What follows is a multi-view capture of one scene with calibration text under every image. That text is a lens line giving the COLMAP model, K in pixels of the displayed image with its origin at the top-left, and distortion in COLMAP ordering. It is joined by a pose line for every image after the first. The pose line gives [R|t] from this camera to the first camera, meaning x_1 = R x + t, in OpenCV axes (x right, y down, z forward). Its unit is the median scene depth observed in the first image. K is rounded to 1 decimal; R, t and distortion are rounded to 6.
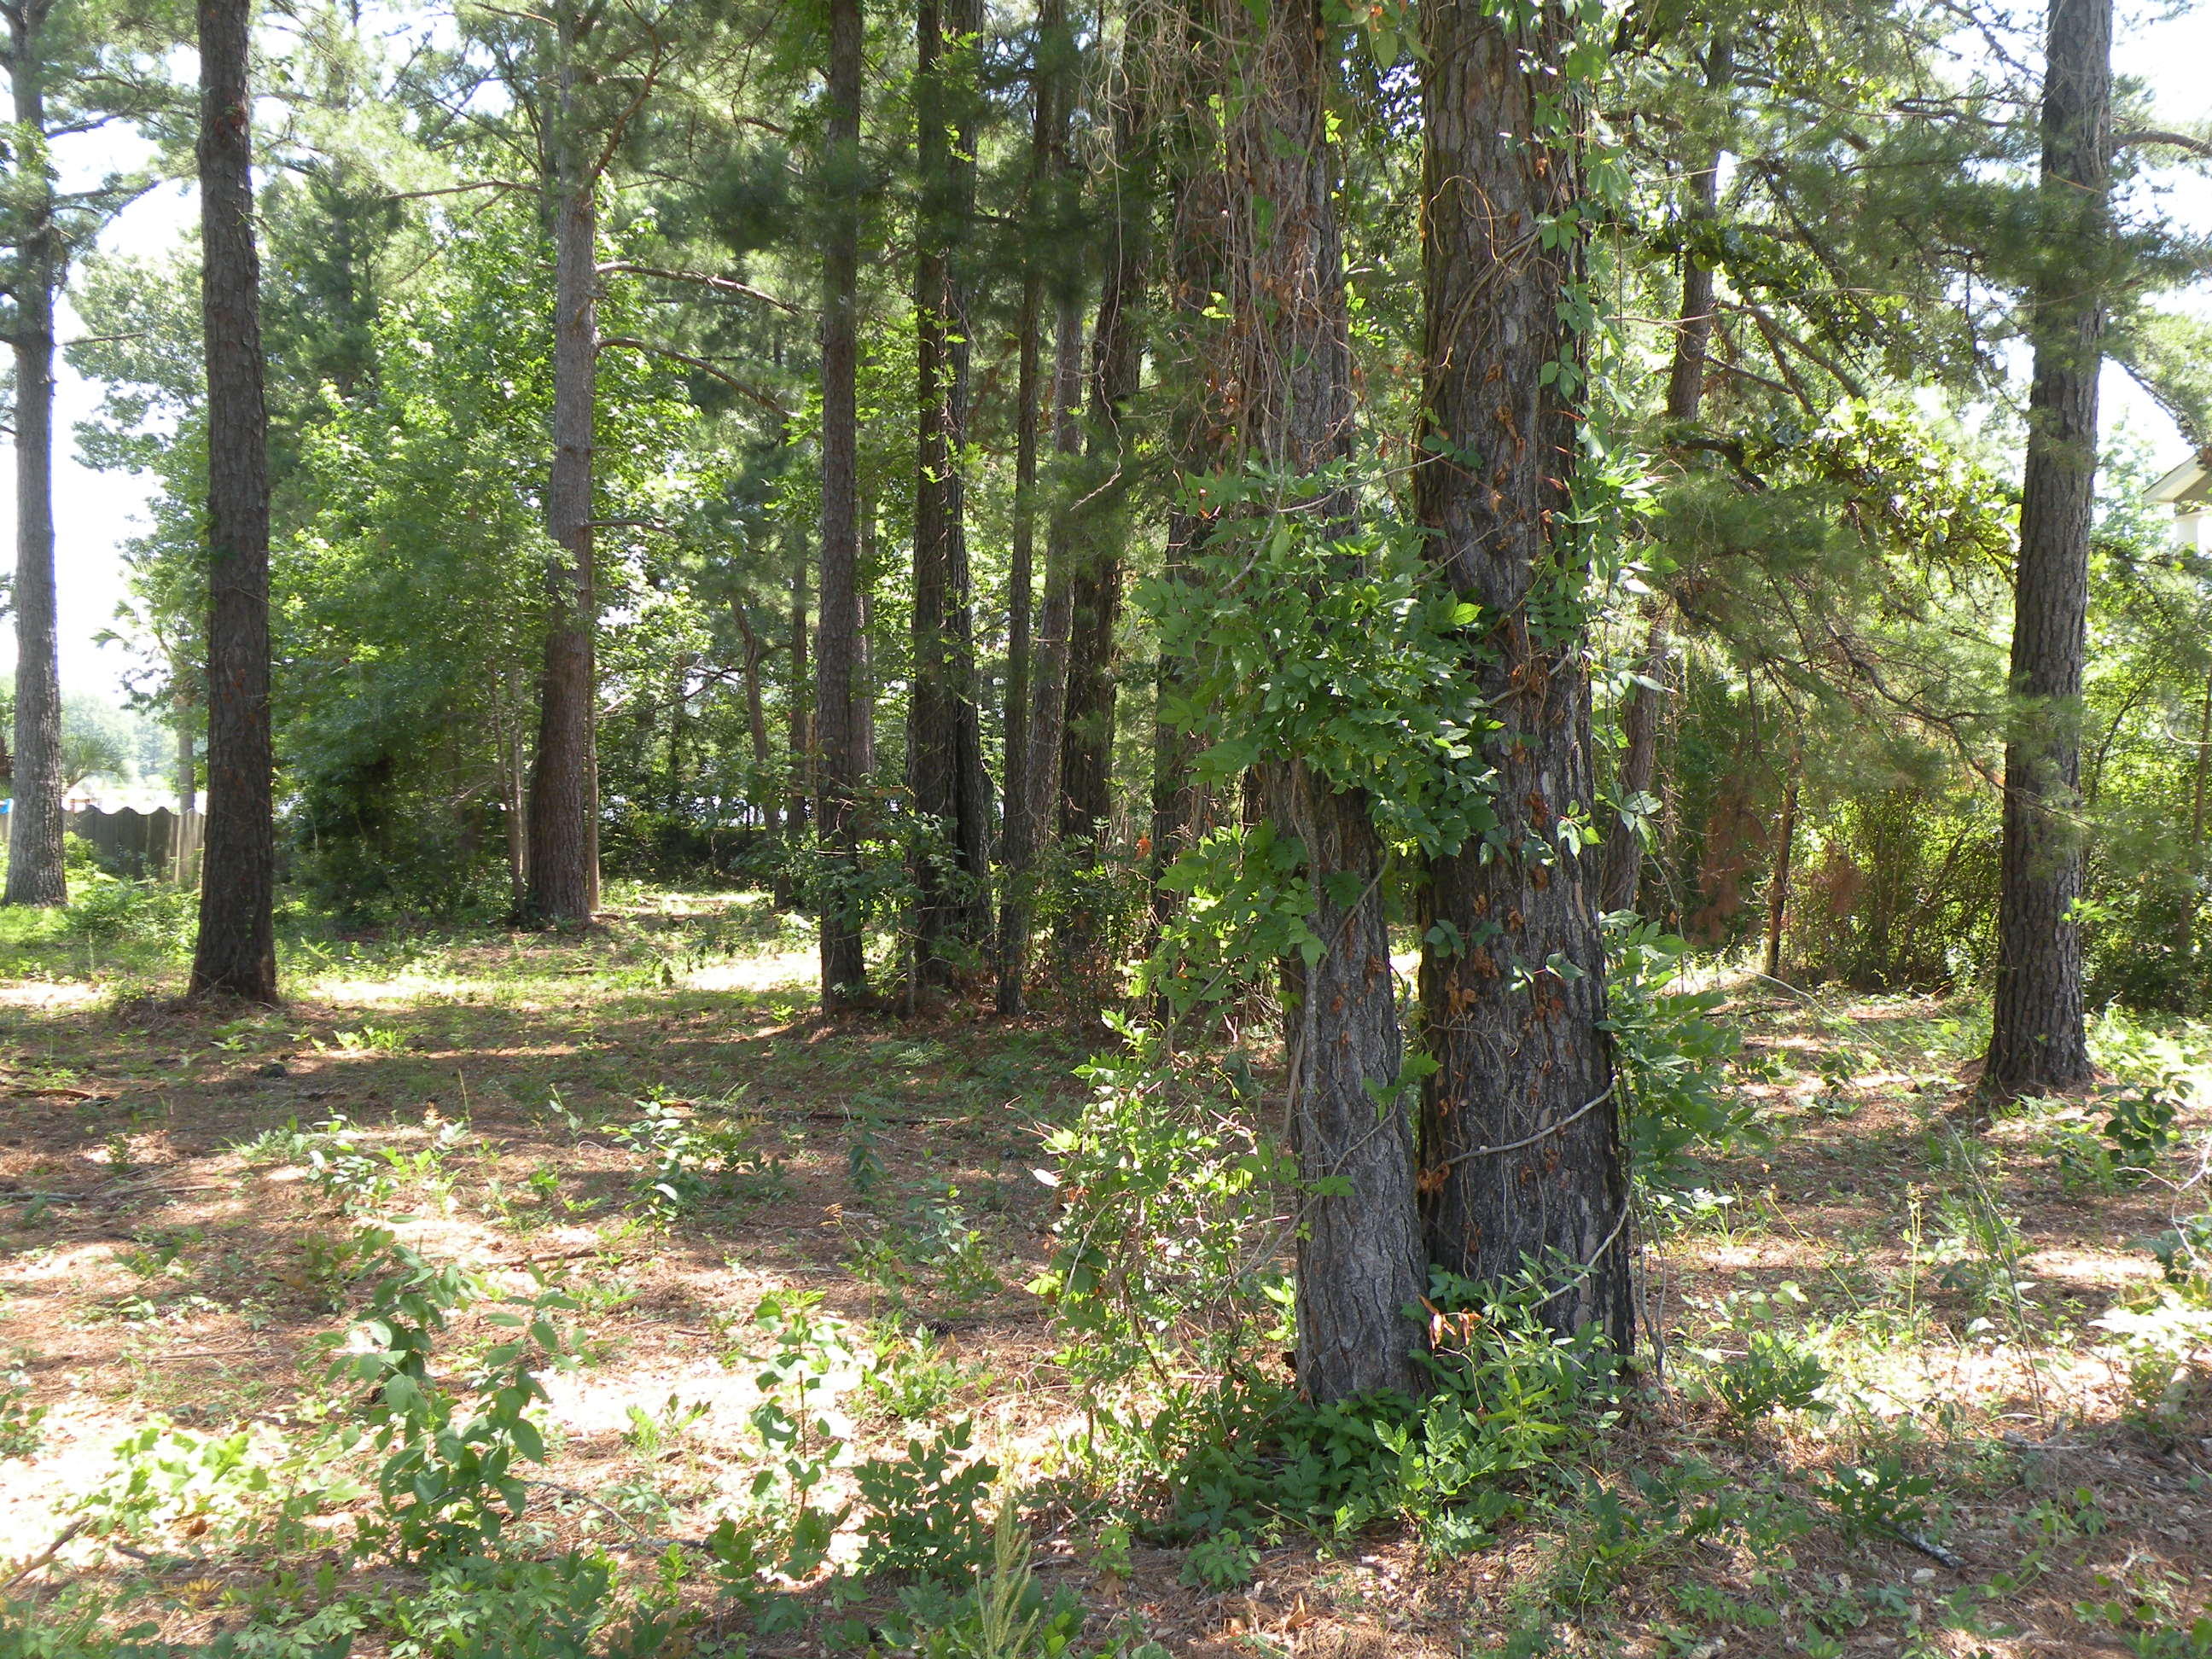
lens RADIAL K [[2706.8, 0, 1184.2], [0, 2706.8, 828.9], [0, 0, 1]] dist [0.043059, 0.043656]
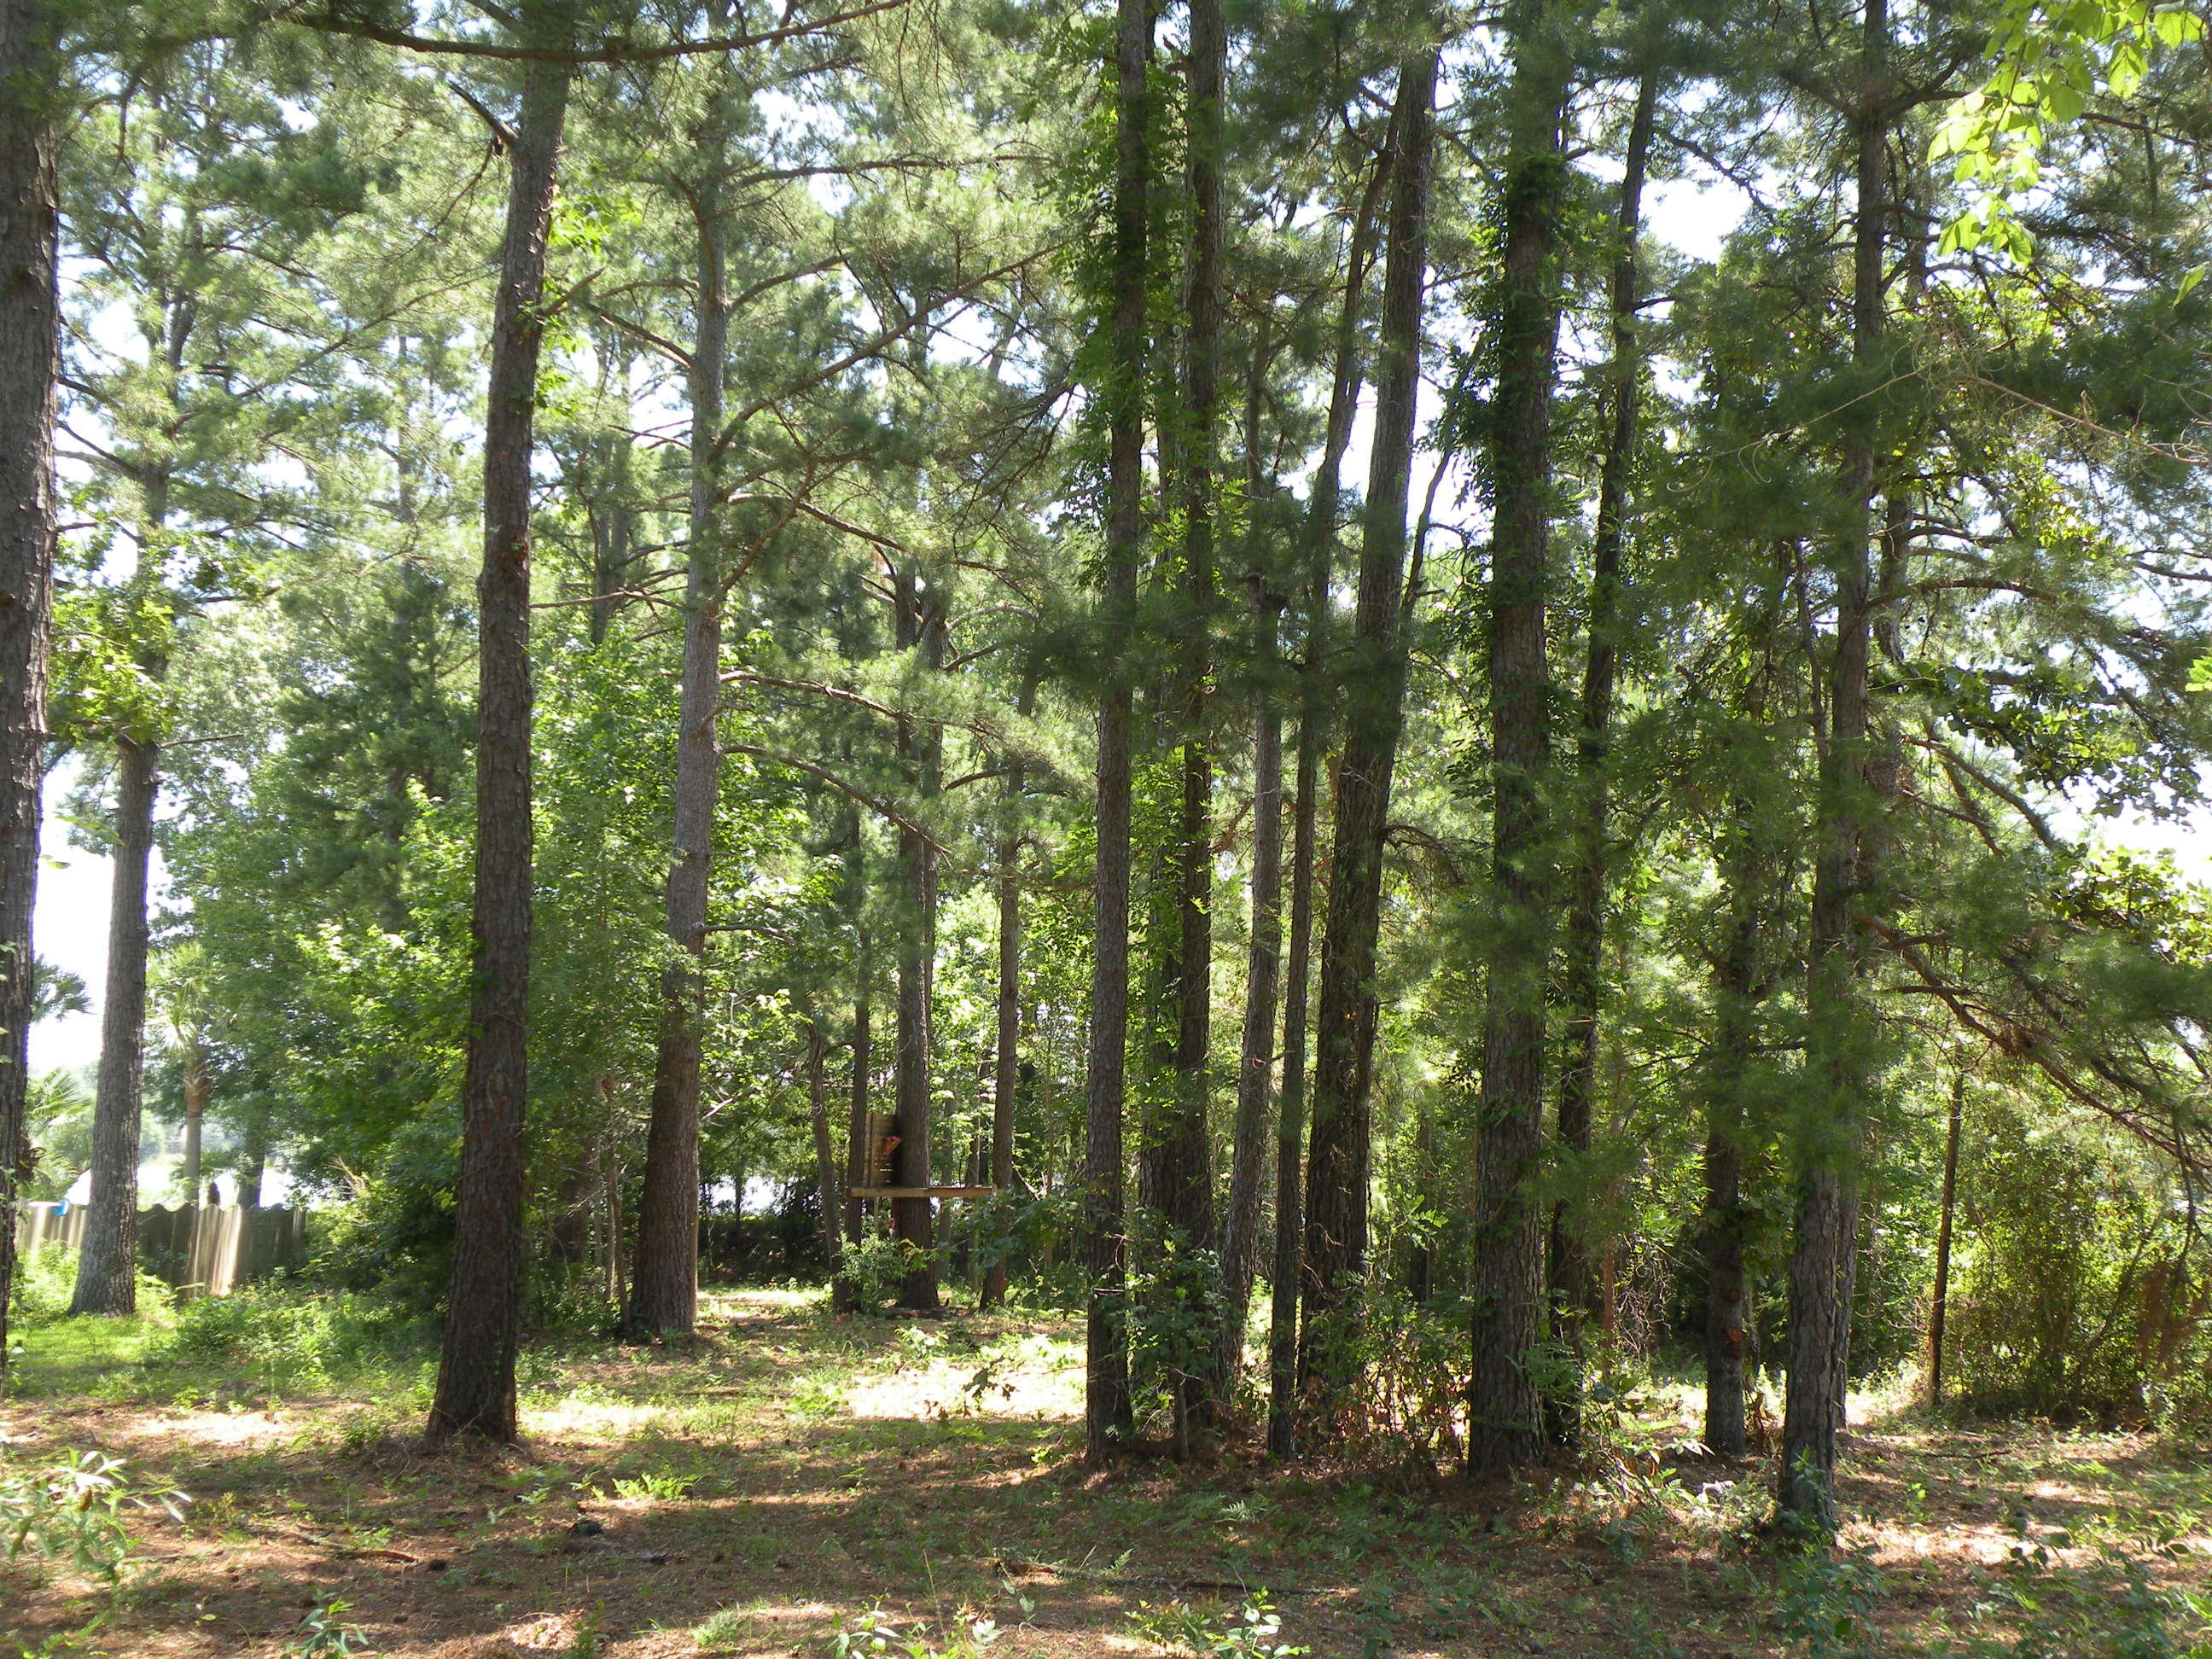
lens RADIAL K [[2692.4, 0, 1130.1], [0, 2692.4, 832.2], [0, 0, 1]] dist [0.039538, 0.131130]
pose [[0.999245, 0.012756, 0.036697, -0.107183], [-0.007693, 0.990824, -0.134937, -0.015844], [-0.038082, 0.134552, 0.990174, 0.008025]]
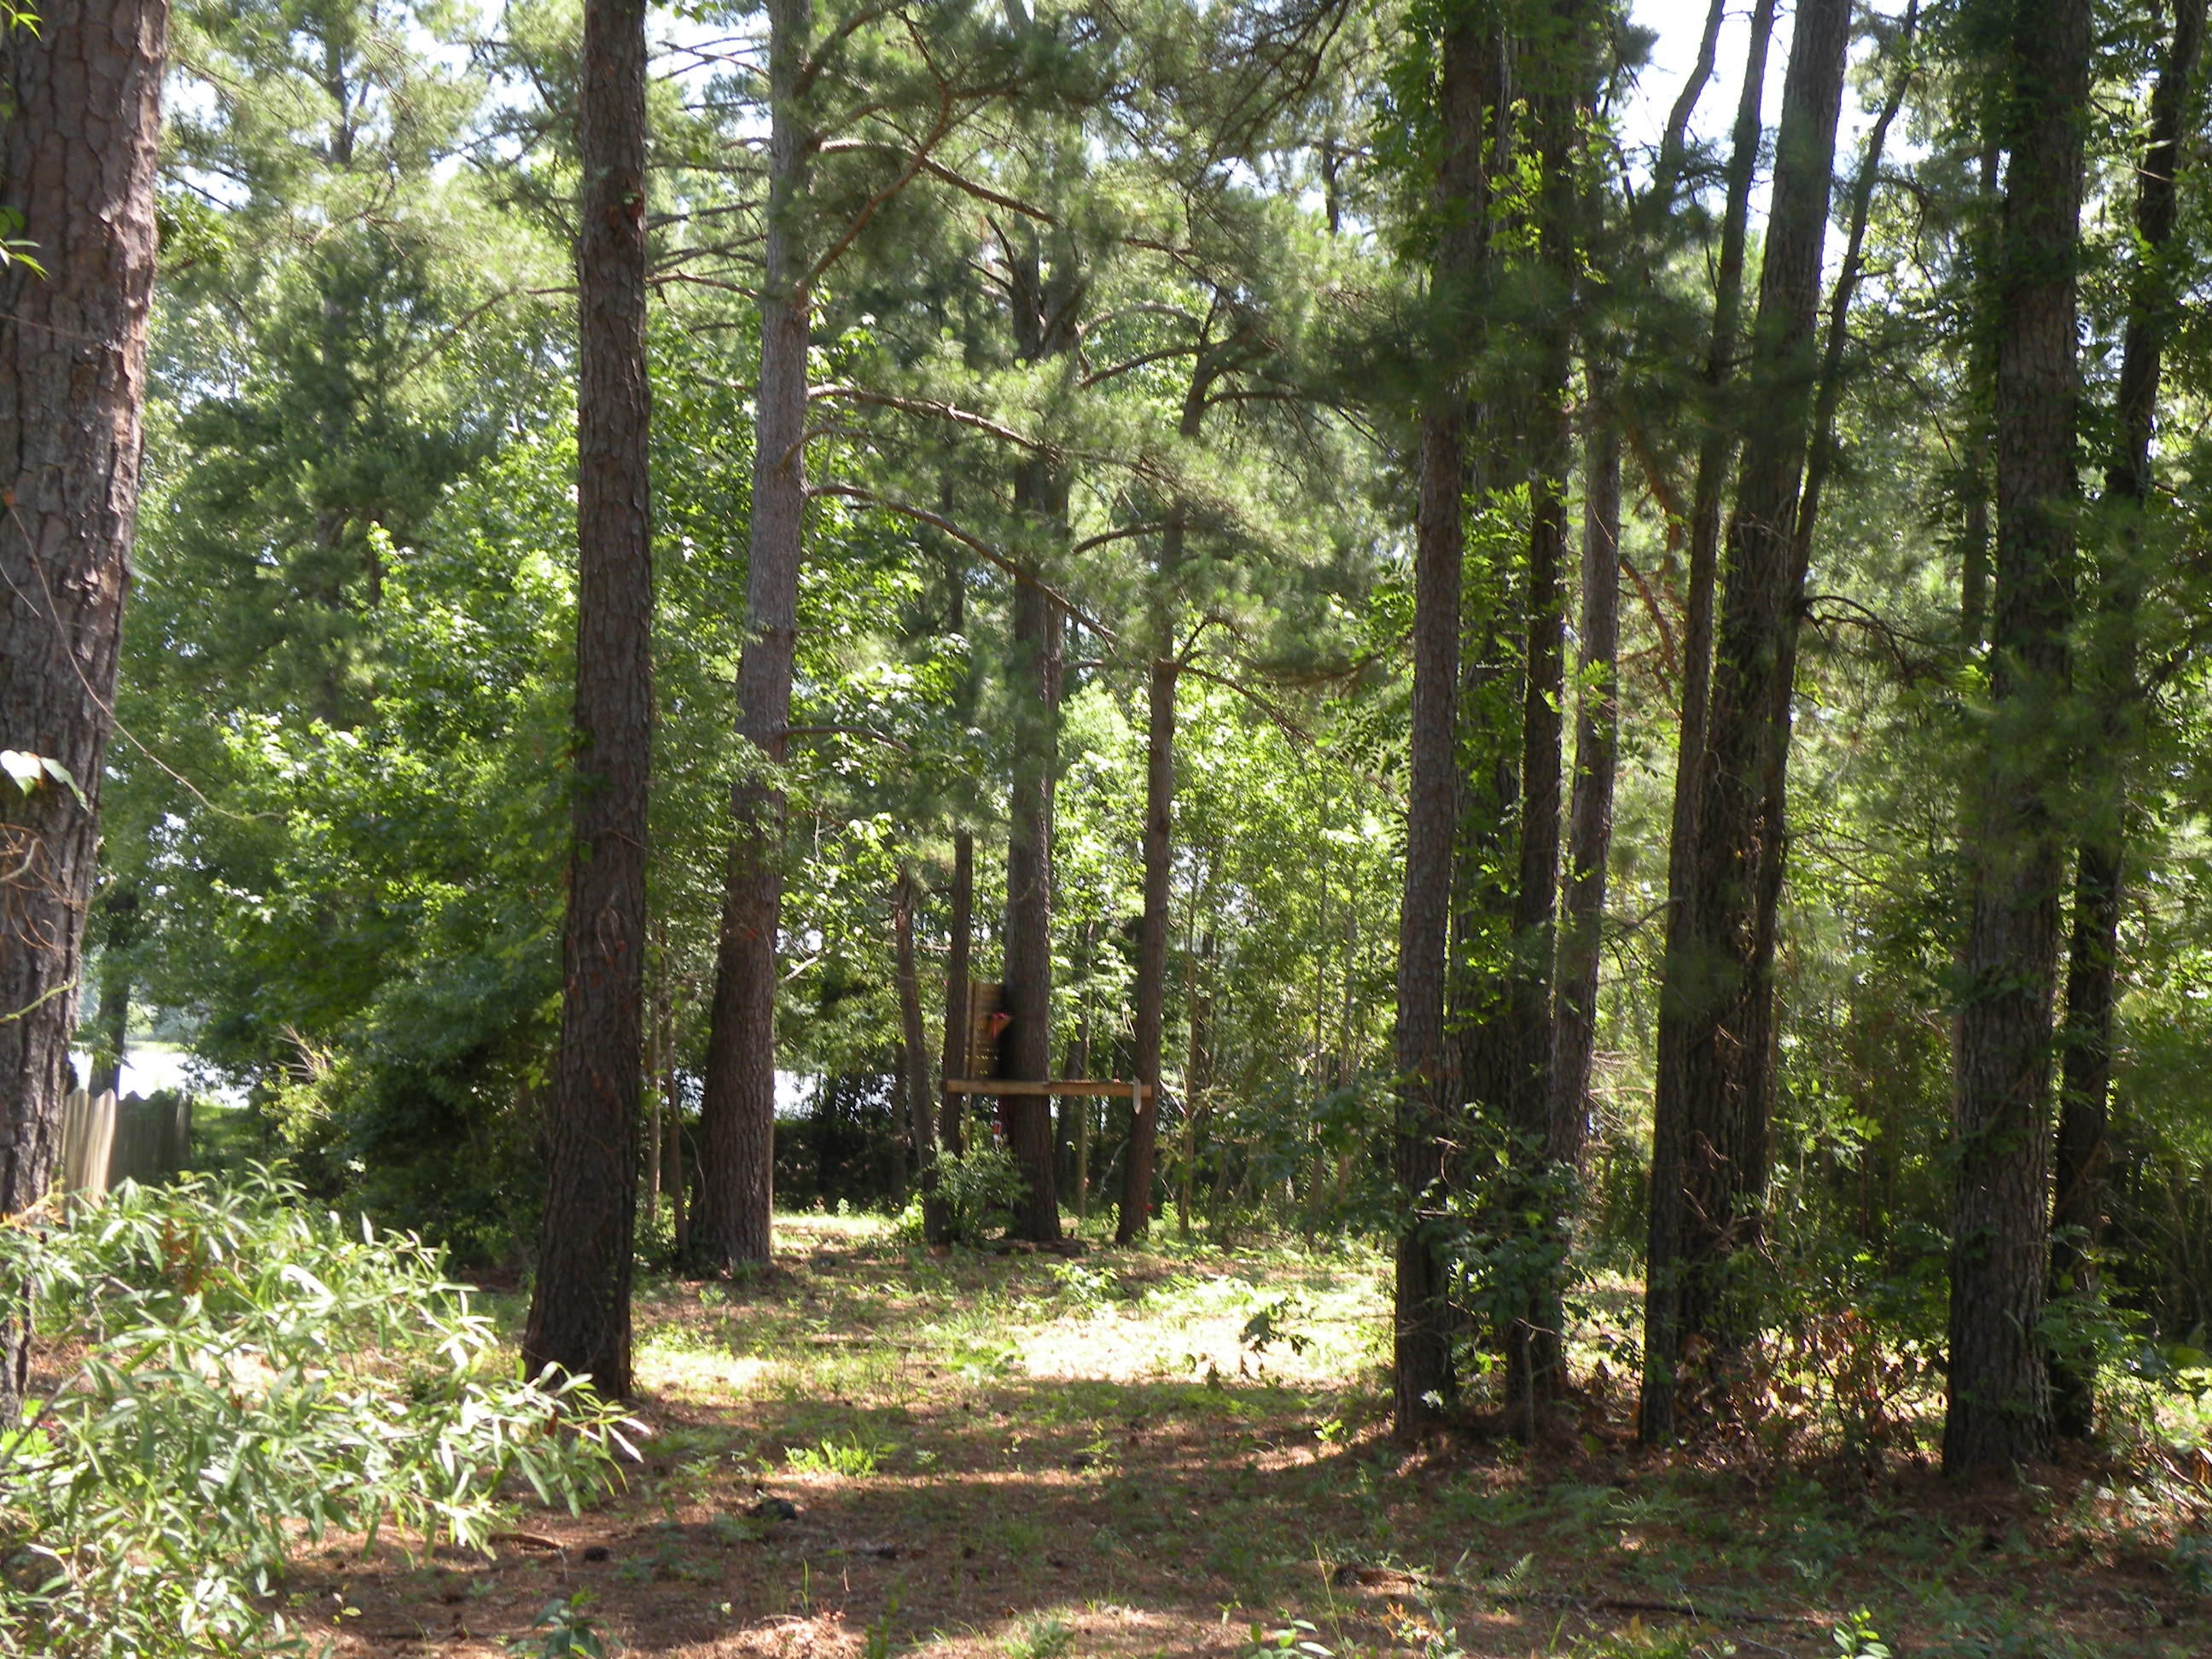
lens RADIAL K [[3587.3, 0, 1106.0], [0, 3587.3, 829.5], [0, 0, 1]] dist [0.203384, 0.039154]
pose [[0.999502, 0.027035, 0.016270, -0.158044], [-0.025690, 0.996635, -0.077837, -0.010903], [-0.018319, 0.077380, 0.996833, 0.015279]]
